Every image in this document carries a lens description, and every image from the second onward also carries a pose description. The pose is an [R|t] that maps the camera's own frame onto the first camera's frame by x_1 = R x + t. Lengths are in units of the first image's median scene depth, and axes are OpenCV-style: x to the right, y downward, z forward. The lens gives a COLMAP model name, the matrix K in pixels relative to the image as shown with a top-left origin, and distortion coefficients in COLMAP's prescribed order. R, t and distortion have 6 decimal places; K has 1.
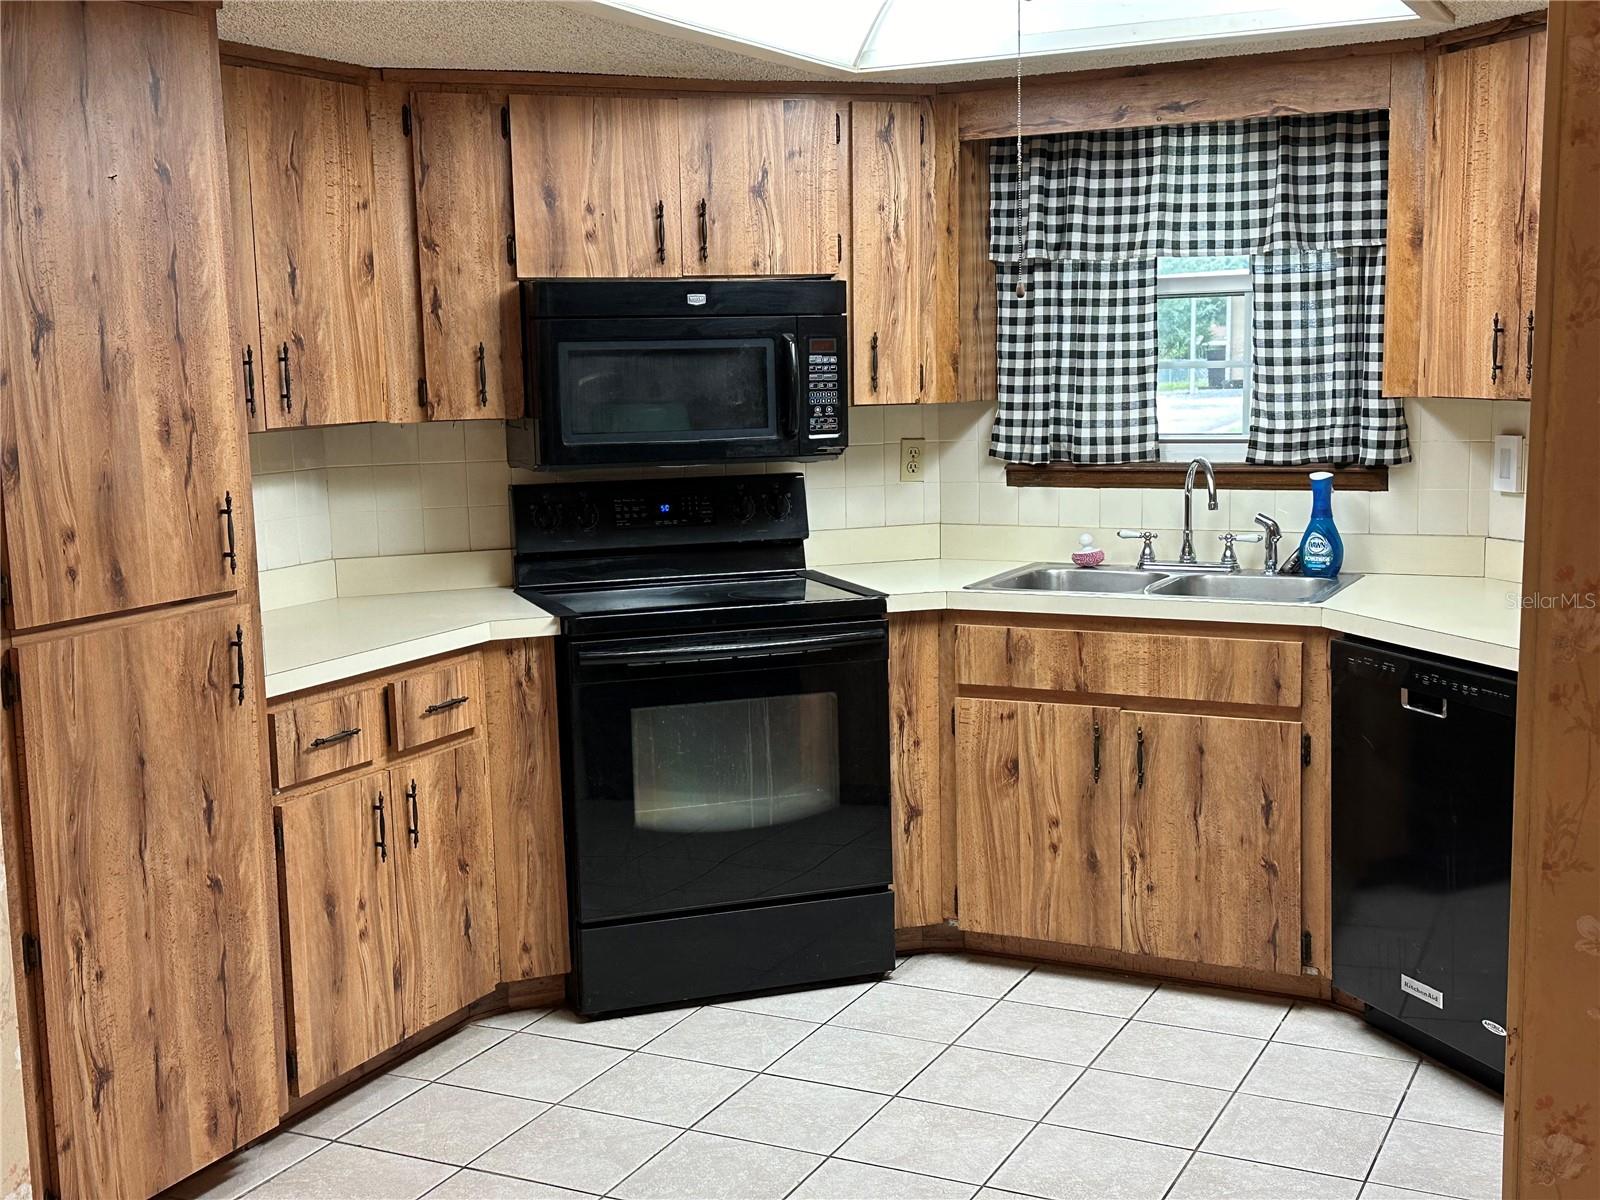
lens RADIAL K [[1892.4, 0, 800.0], [0, 1892.4, 600.0], [0, 0, 1]] dist [0.183524, -0.403096]
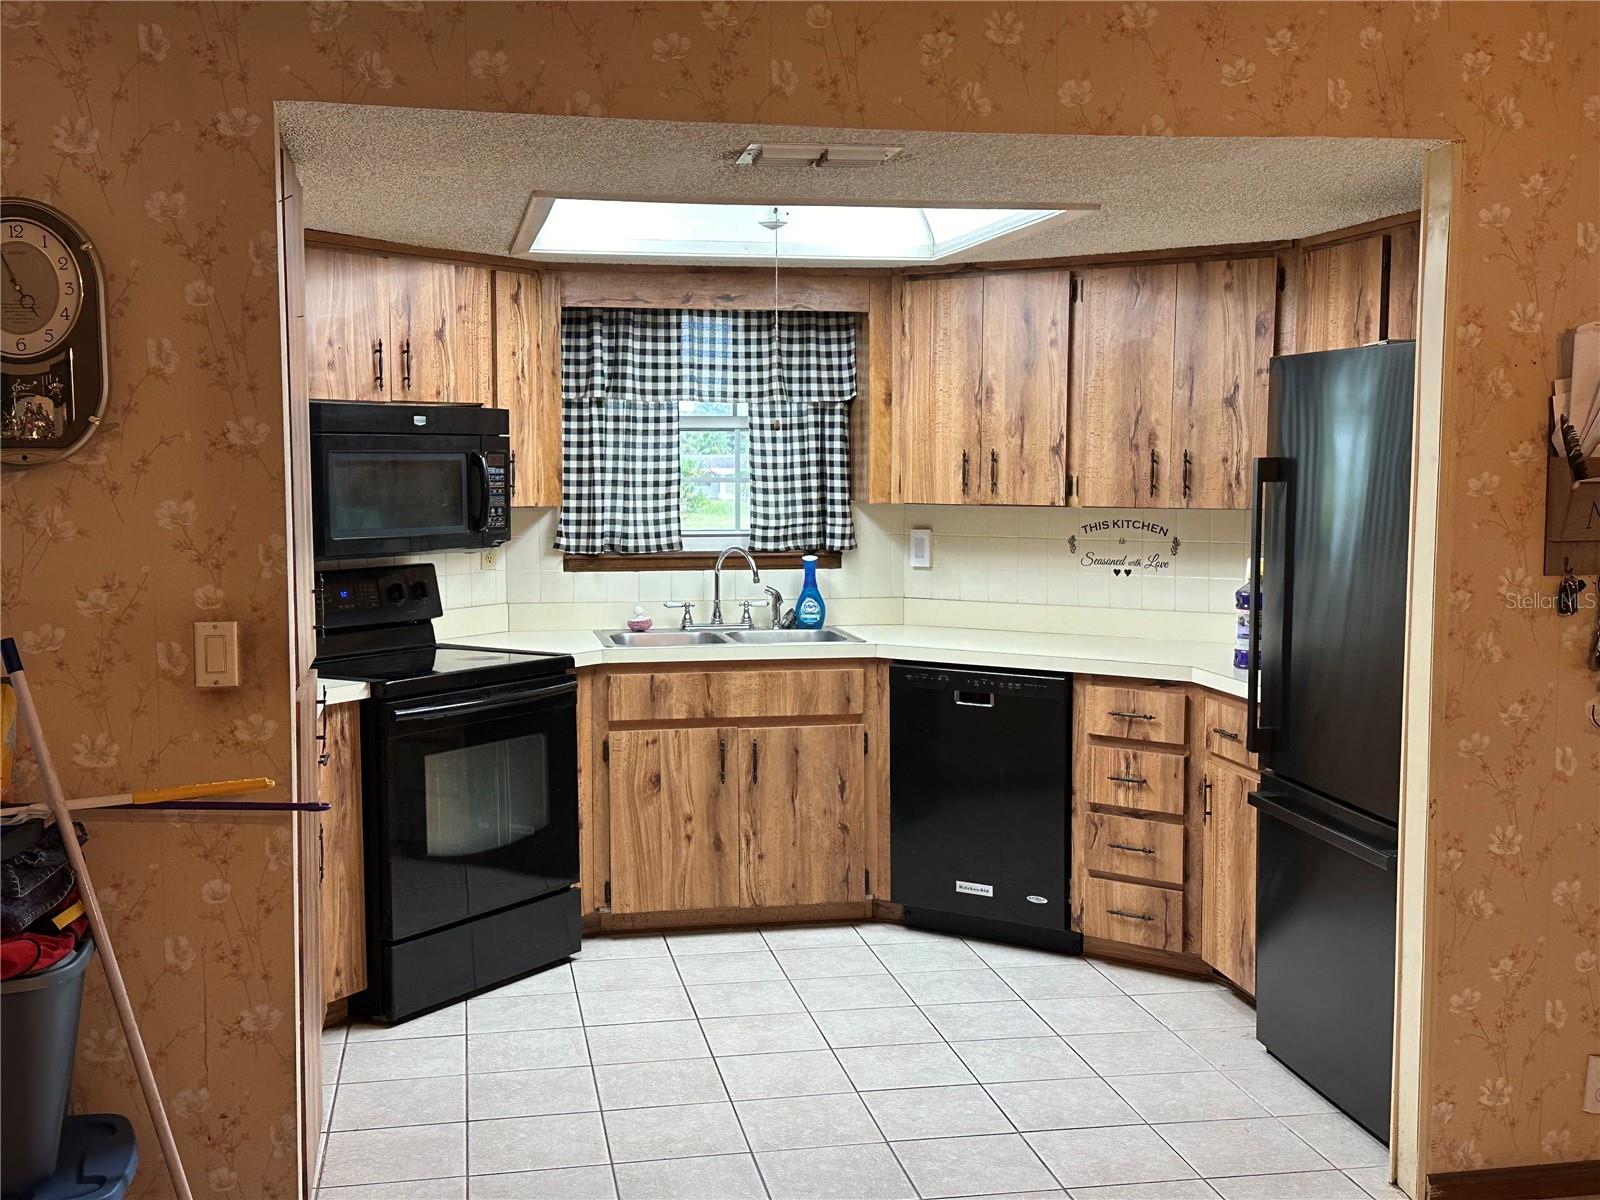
lens RADIAL K [[1796.8, 0, 799.5], [0, 1796.8, 587.7], [0, 0, 1]] dist [0.124096, 0.002062]
pose [[0.794326, -0.025705, 0.606947, -0.566377], [0.066333, 0.996800, -0.044595, 0.017048], [-0.603859, 0.075684, 0.793490, -0.061662]]
